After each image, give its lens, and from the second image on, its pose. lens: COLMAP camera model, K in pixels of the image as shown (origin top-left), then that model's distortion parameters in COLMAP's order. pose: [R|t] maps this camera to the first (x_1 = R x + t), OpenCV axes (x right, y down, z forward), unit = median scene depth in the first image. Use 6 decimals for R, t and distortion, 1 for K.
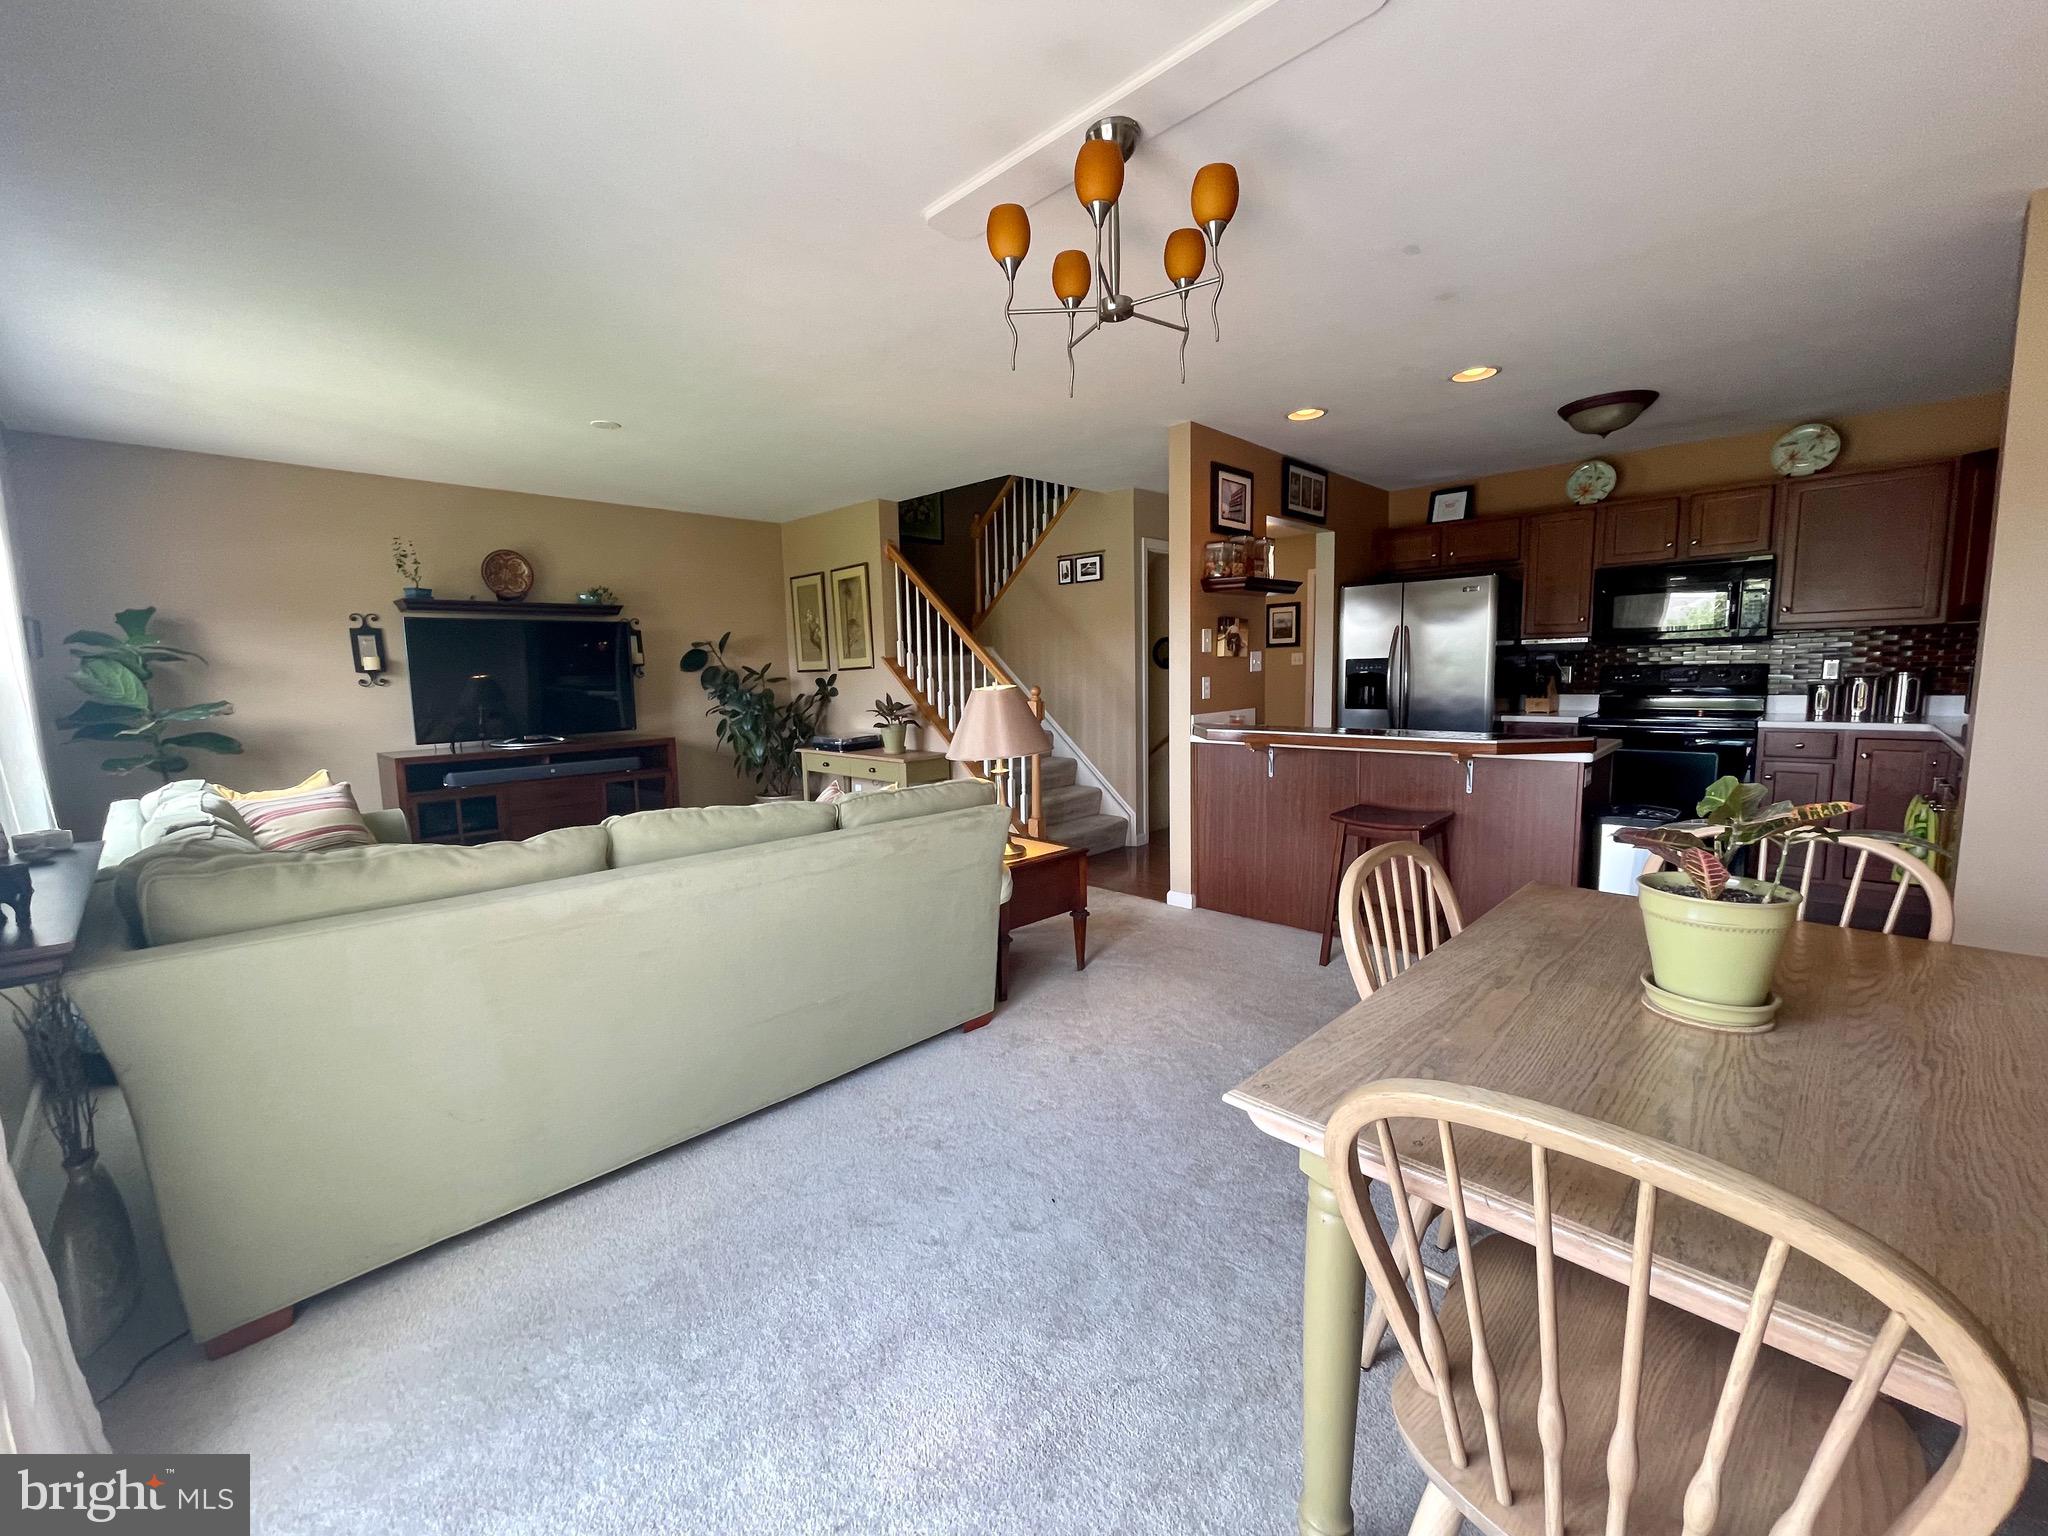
lens RADIAL K [[825.8, 0, 1011.7], [0, 825.8, 763.6], [0, 0, 1]] dist [-0.000744, 0.000358]
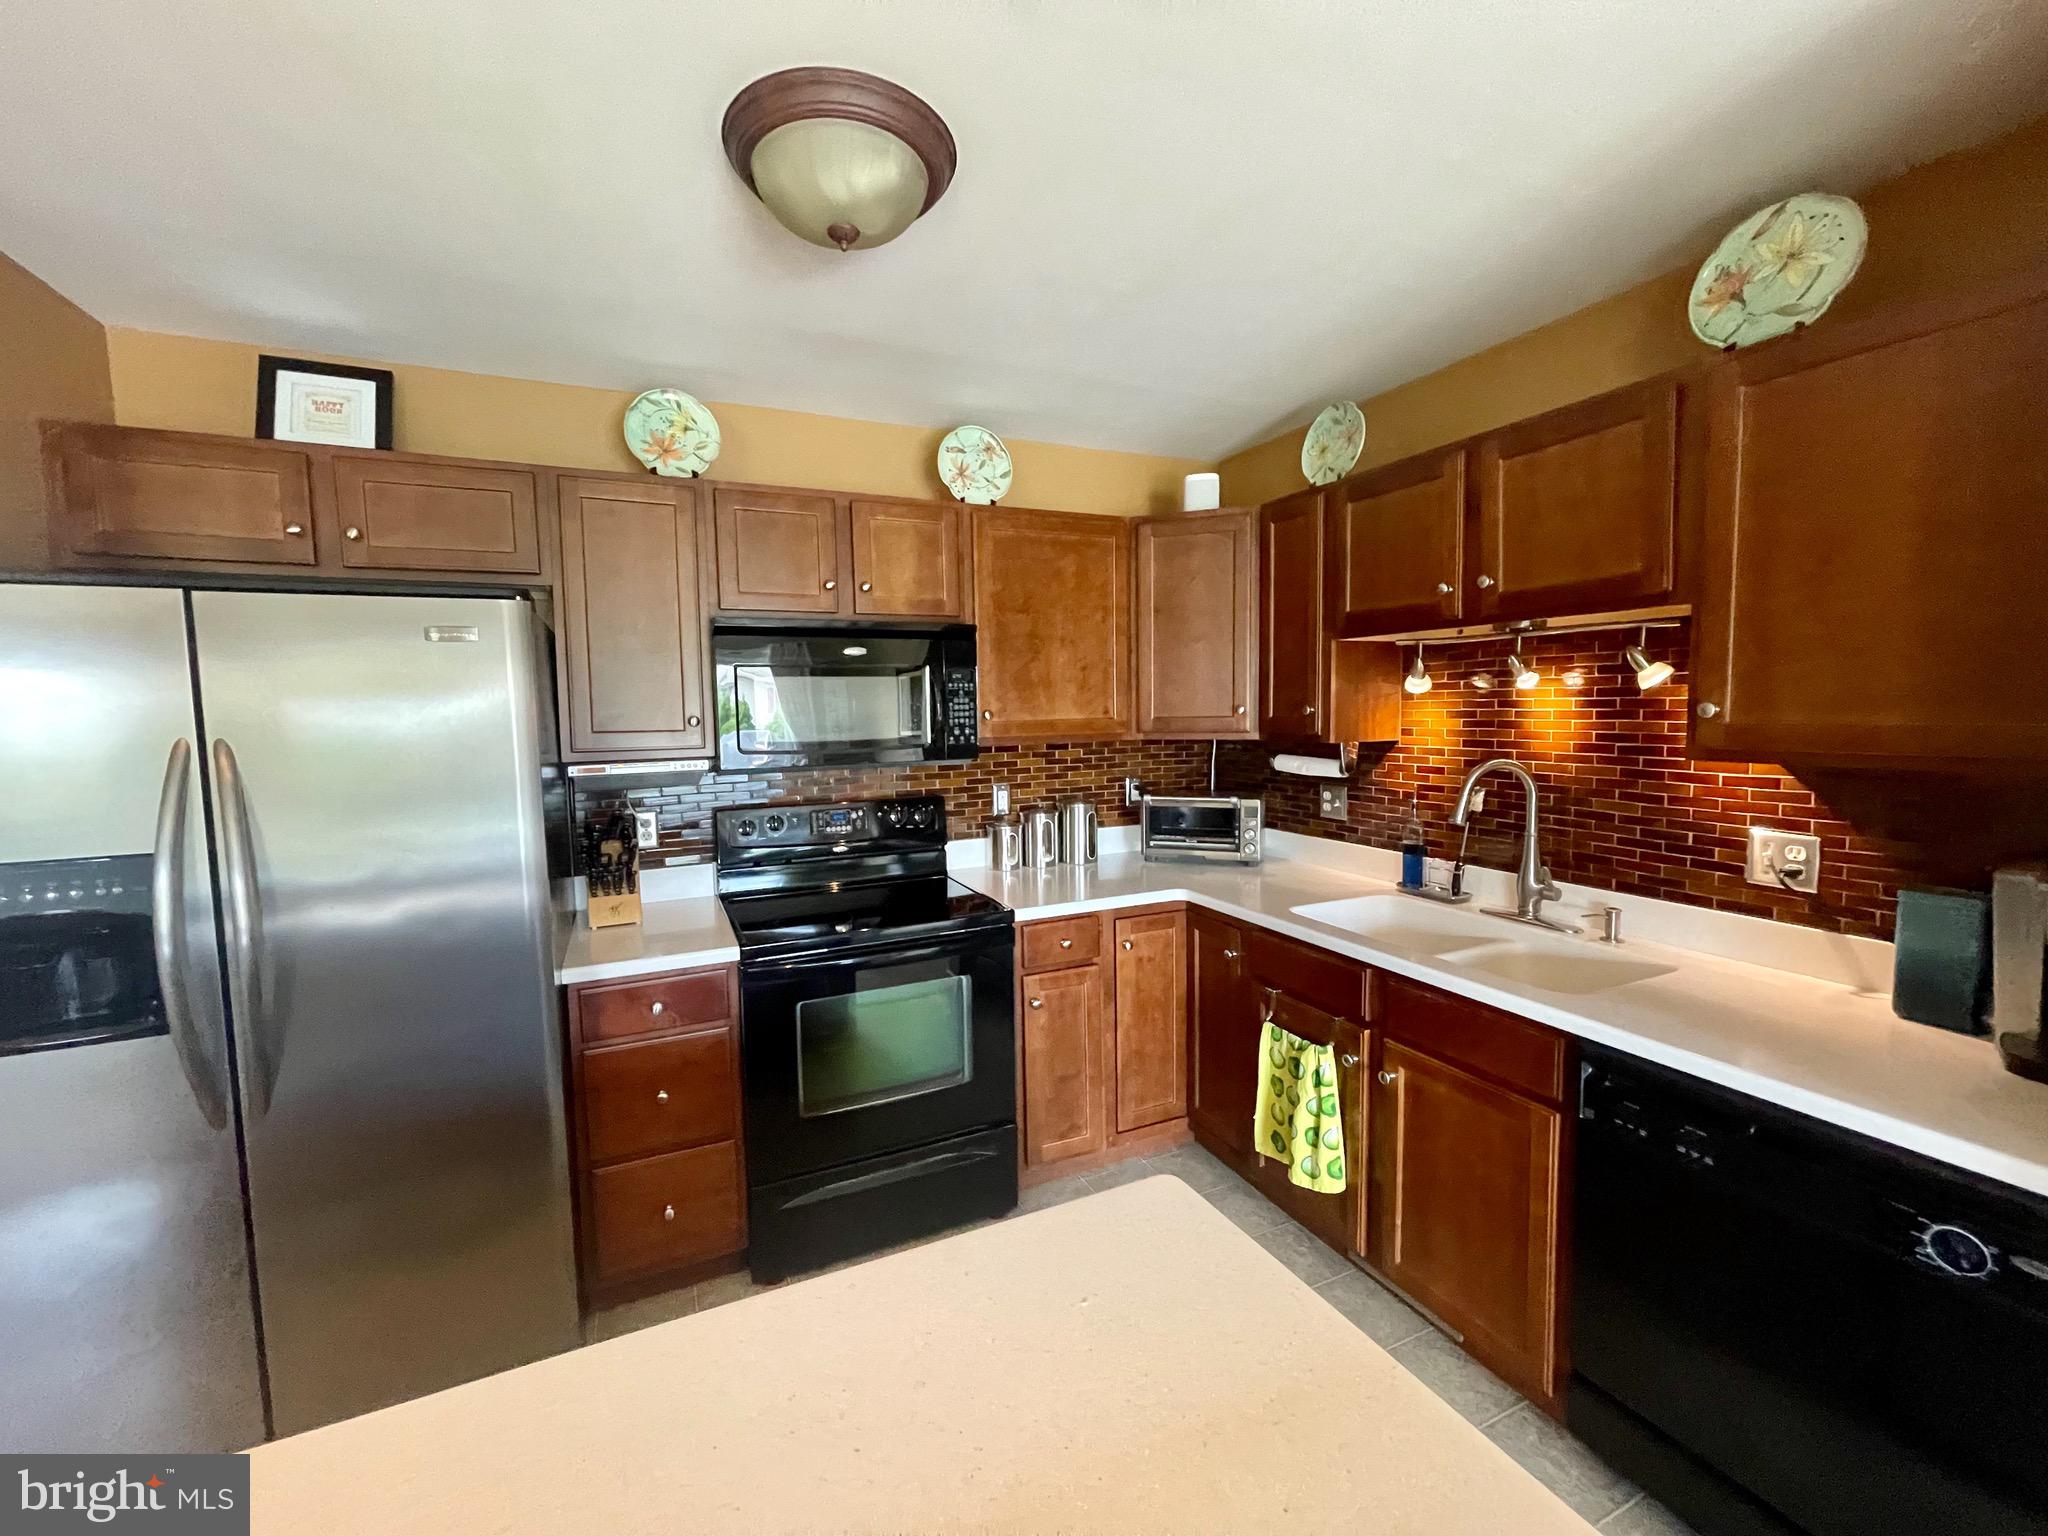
lens RADIAL K [[825.8, 0, 1011.7], [0, 825.8, 763.6], [0, 0, 1]] dist [-0.000744, 0.000358]
pose [[0.360504, -0.050788, 0.931374, 0.309684], [0.117007, 0.993092, 0.008864, -0.129674], [-0.925390, 0.105782, 0.363956, 0.641527]]
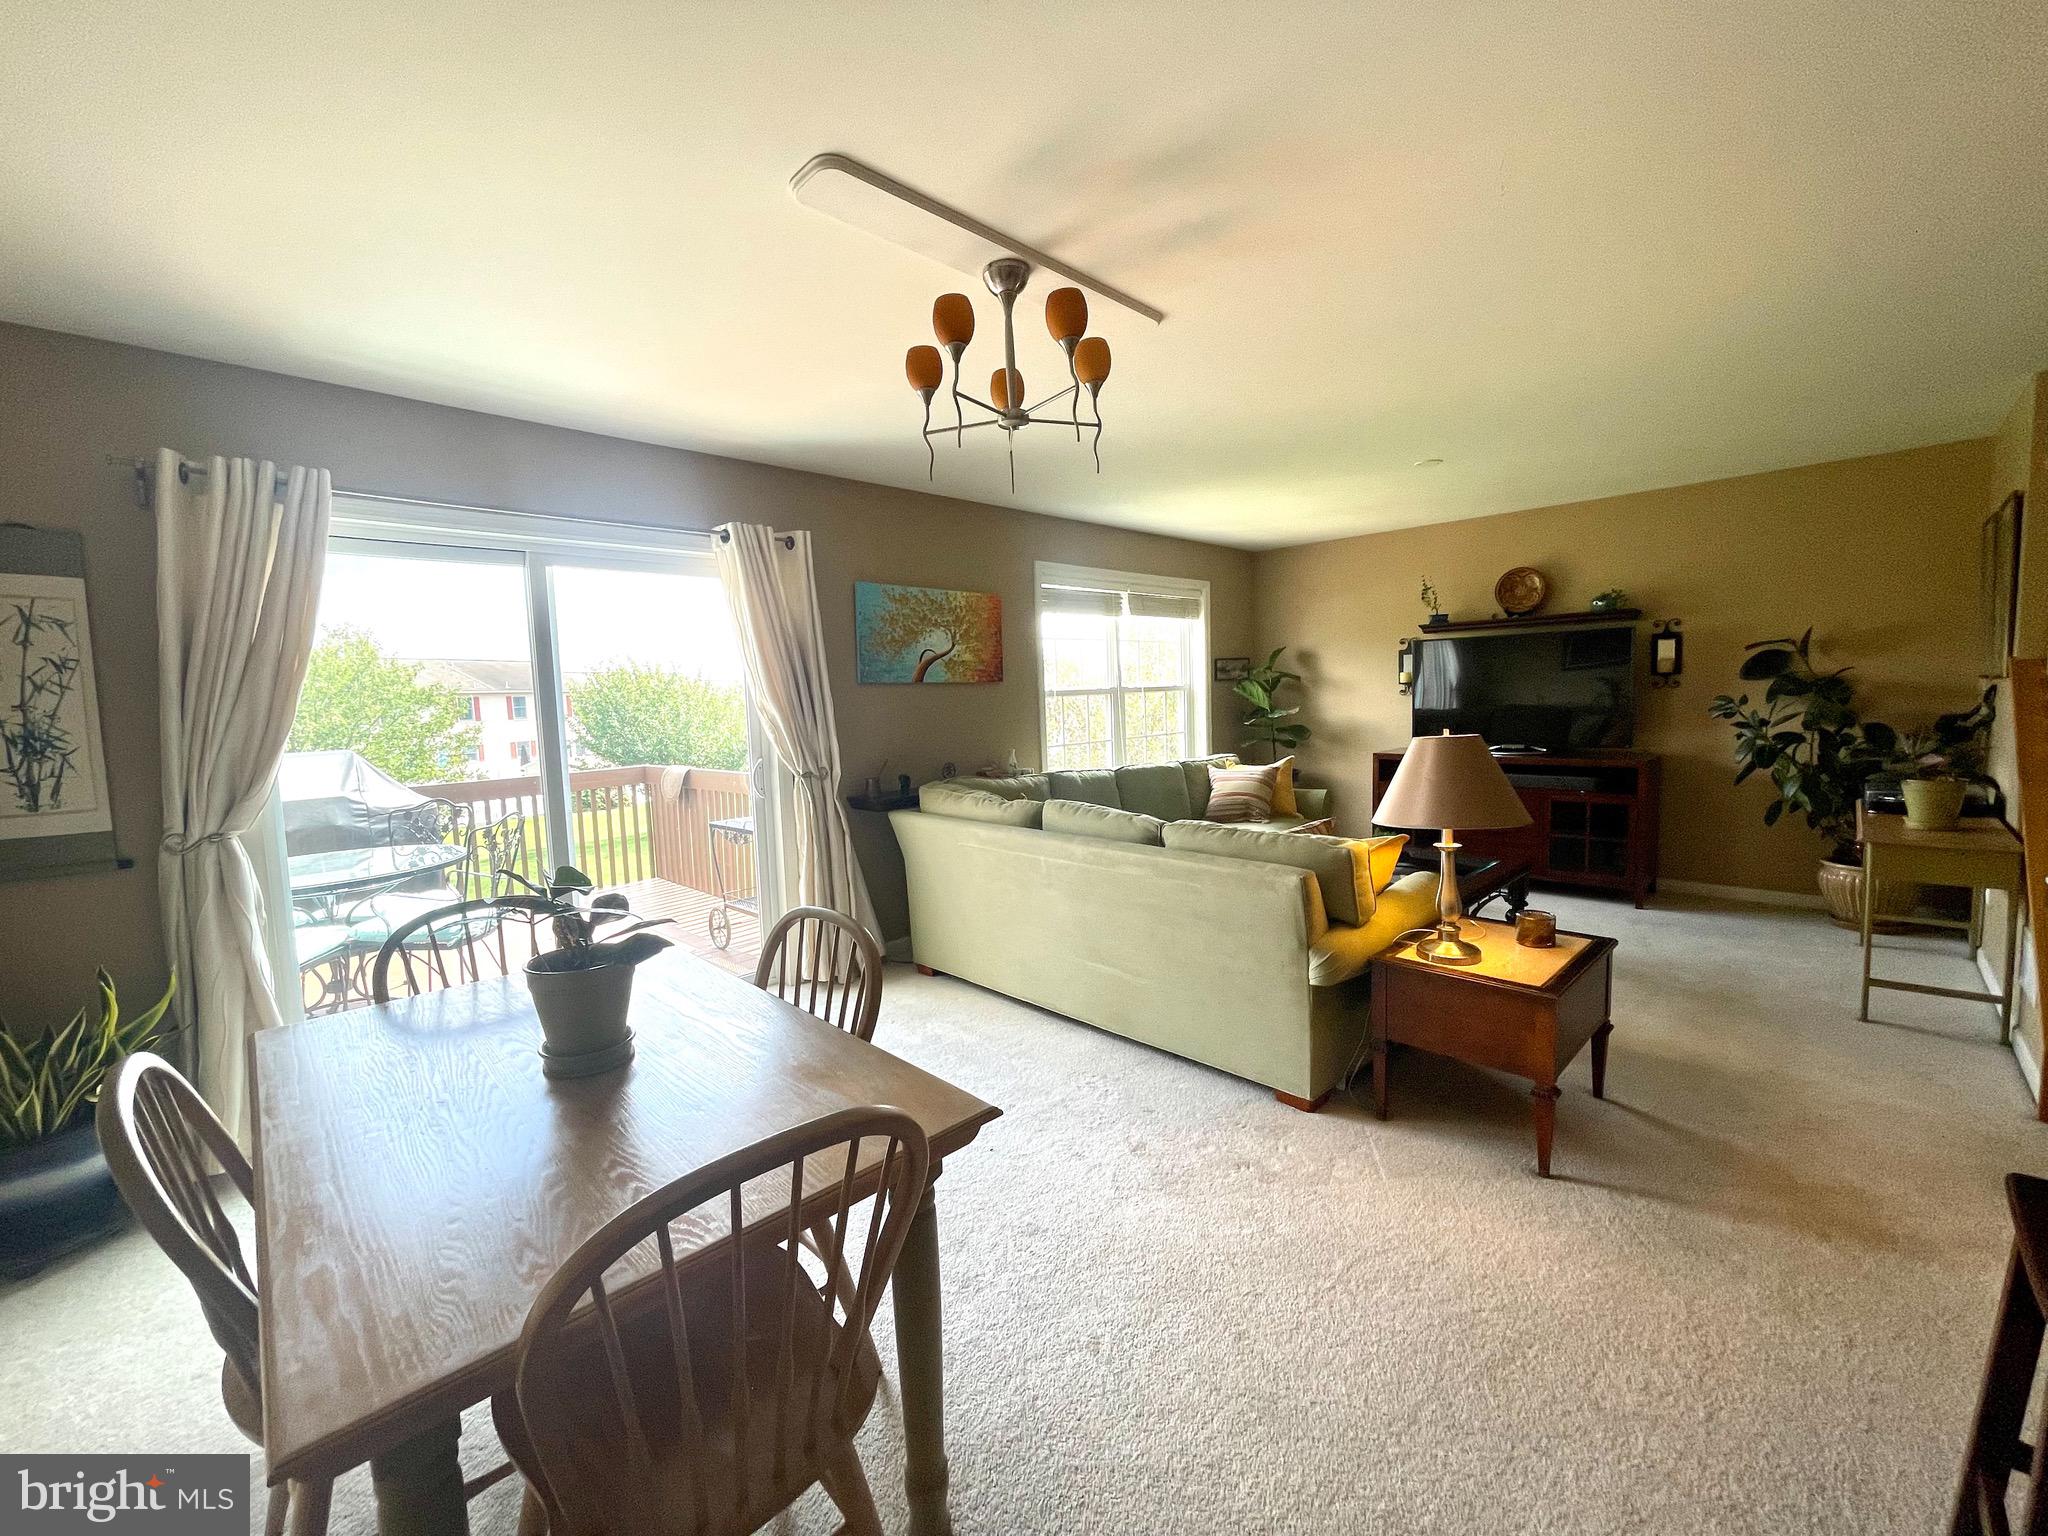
lens RADIAL K [[831.6, 0, 1012.7], [0, 831.6, 766.1], [0, 0, 1]] dist [0.000747, 0.000195]
pose [[-0.015557, 0.111896, -0.993598, 0.483034], [-0.079077, 0.990468, 0.112782, -0.076690], [0.996747, 0.080325, -0.006560, 0.383262]]
